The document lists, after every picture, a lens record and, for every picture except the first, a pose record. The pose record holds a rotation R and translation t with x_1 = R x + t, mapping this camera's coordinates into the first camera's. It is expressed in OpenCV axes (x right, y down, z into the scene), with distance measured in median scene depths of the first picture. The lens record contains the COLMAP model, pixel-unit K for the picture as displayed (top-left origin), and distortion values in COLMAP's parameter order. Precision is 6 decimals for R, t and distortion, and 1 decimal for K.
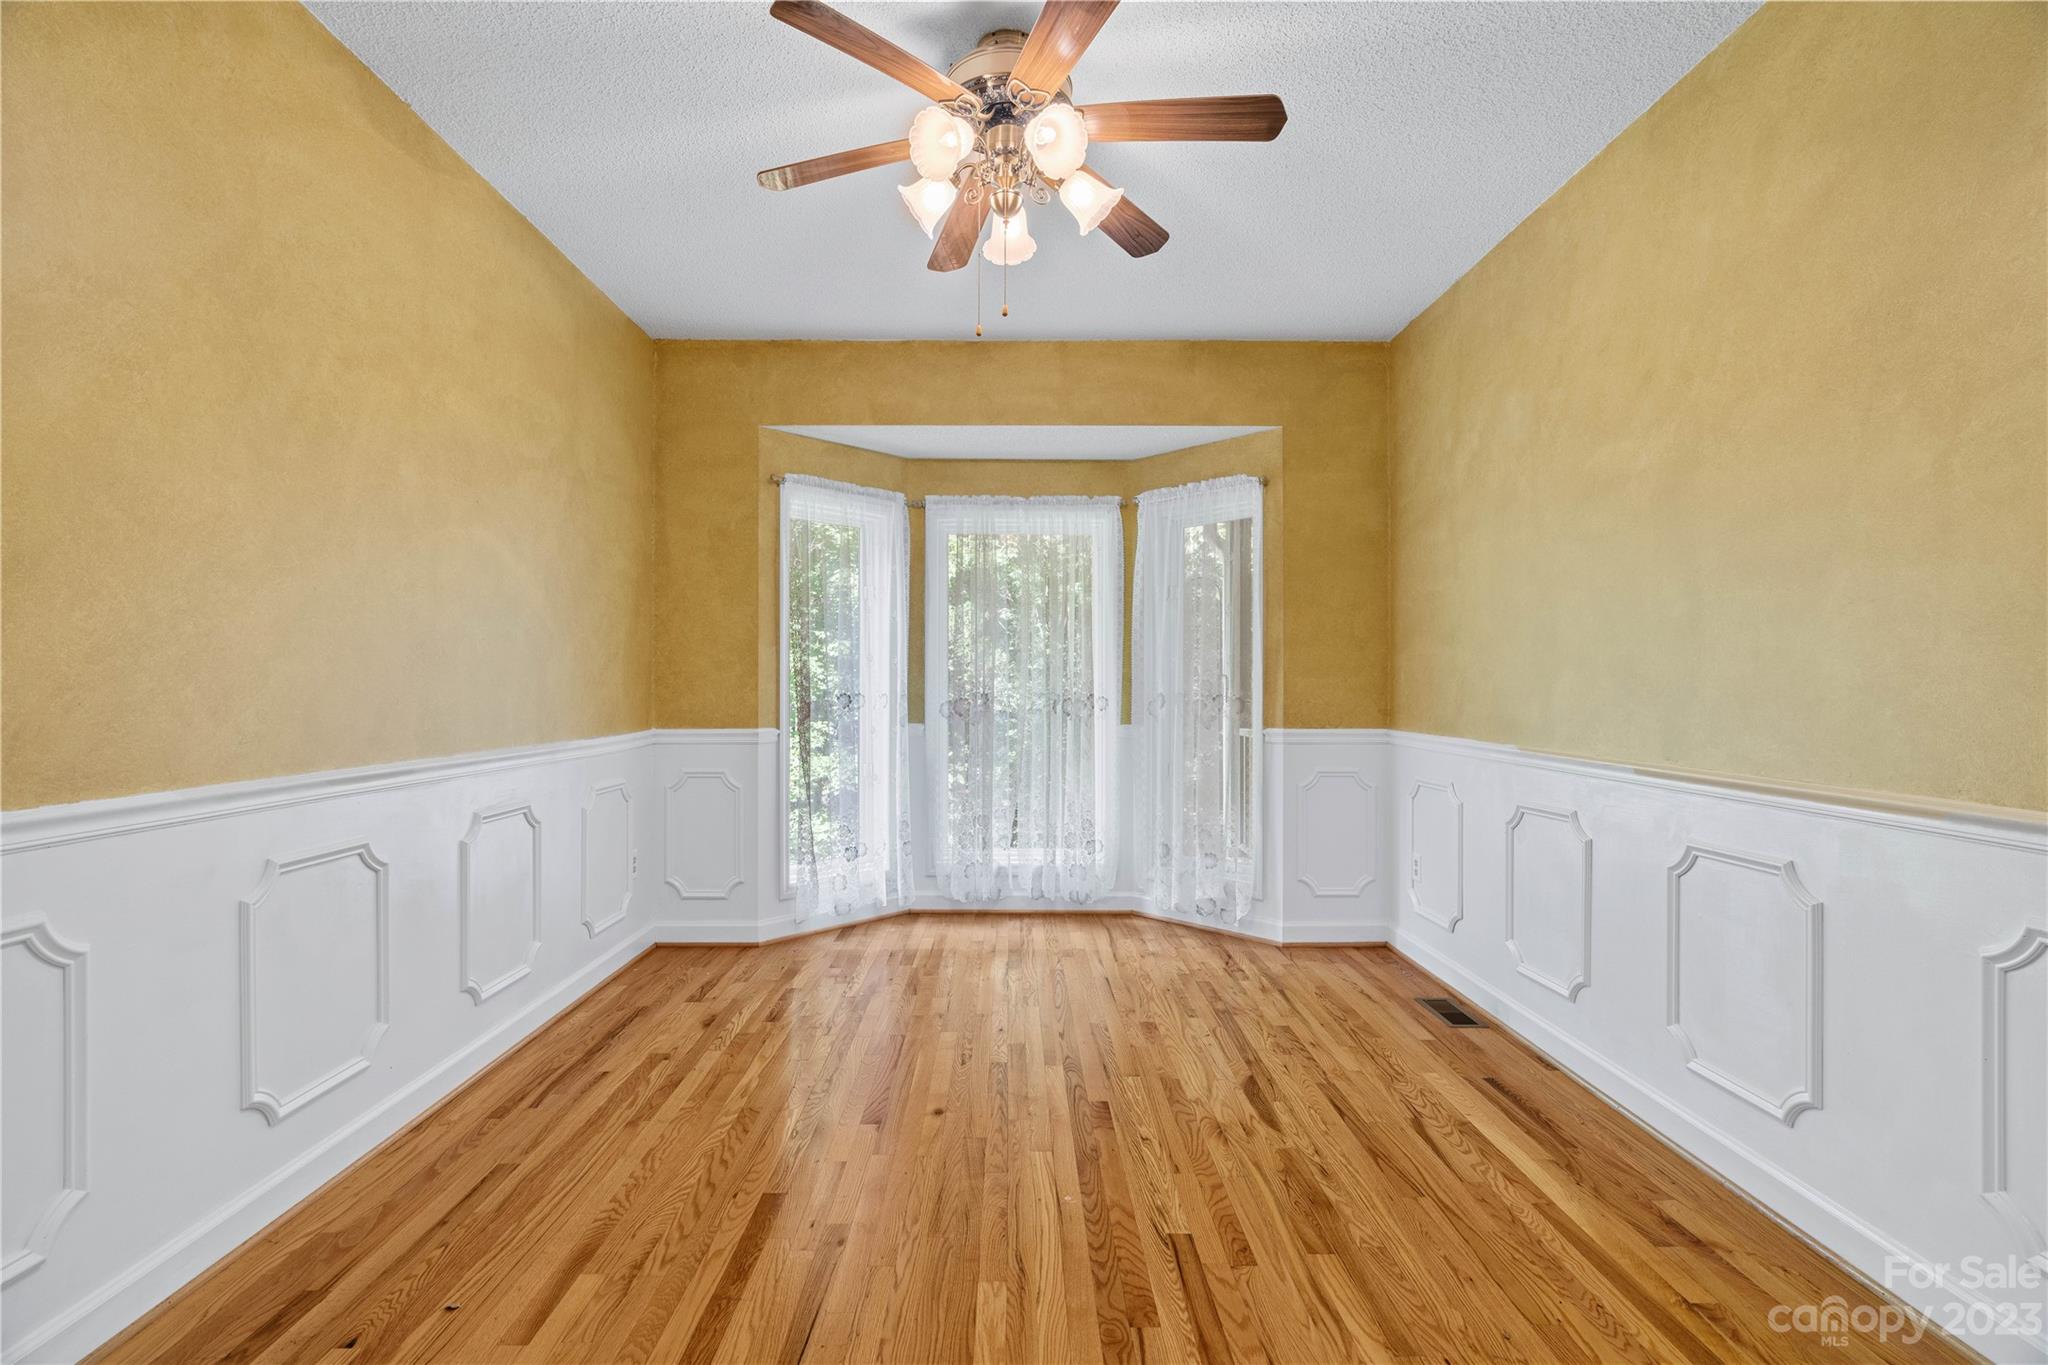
lens RADIAL K [[929.0, 0, 1024.0], [0, 929.0, 682.5], [0, 0, 1]] dist [-0.001246, -0.000031]
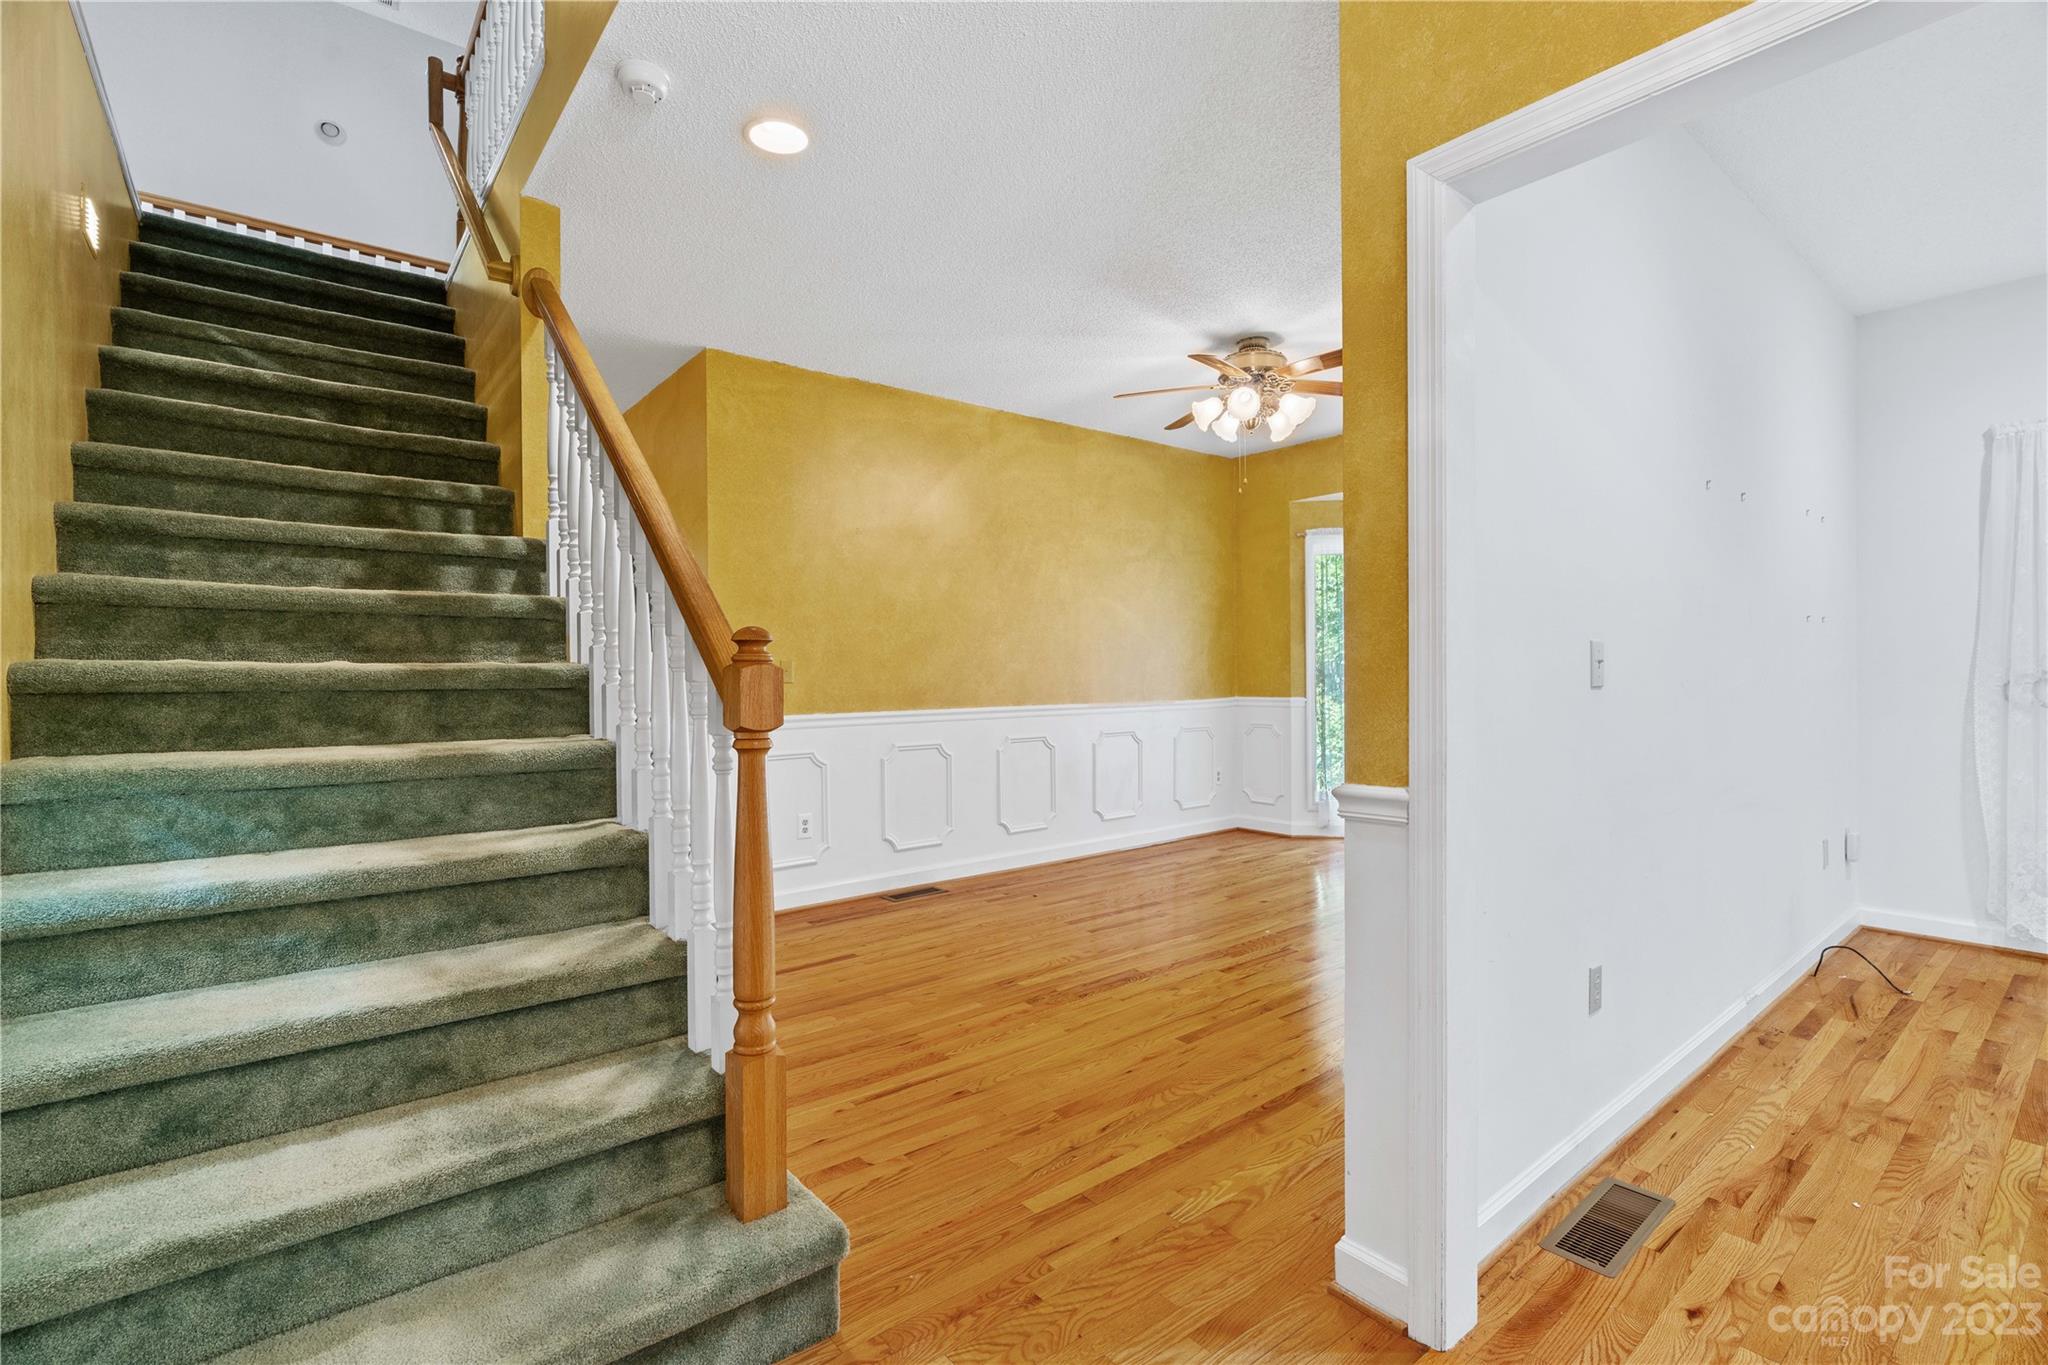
lens RADIAL K [[936.9, 0, 1022.0], [0, 936.9, 670.7], [0, 0, 1]] dist [-0.001555, 0.000590]
pose [[0.639059, 0.001437, -0.769156, 0.893168], [0.007763, 0.999935, 0.008318, -0.016697], [0.769118, -0.011287, 0.639007, -0.484316]]
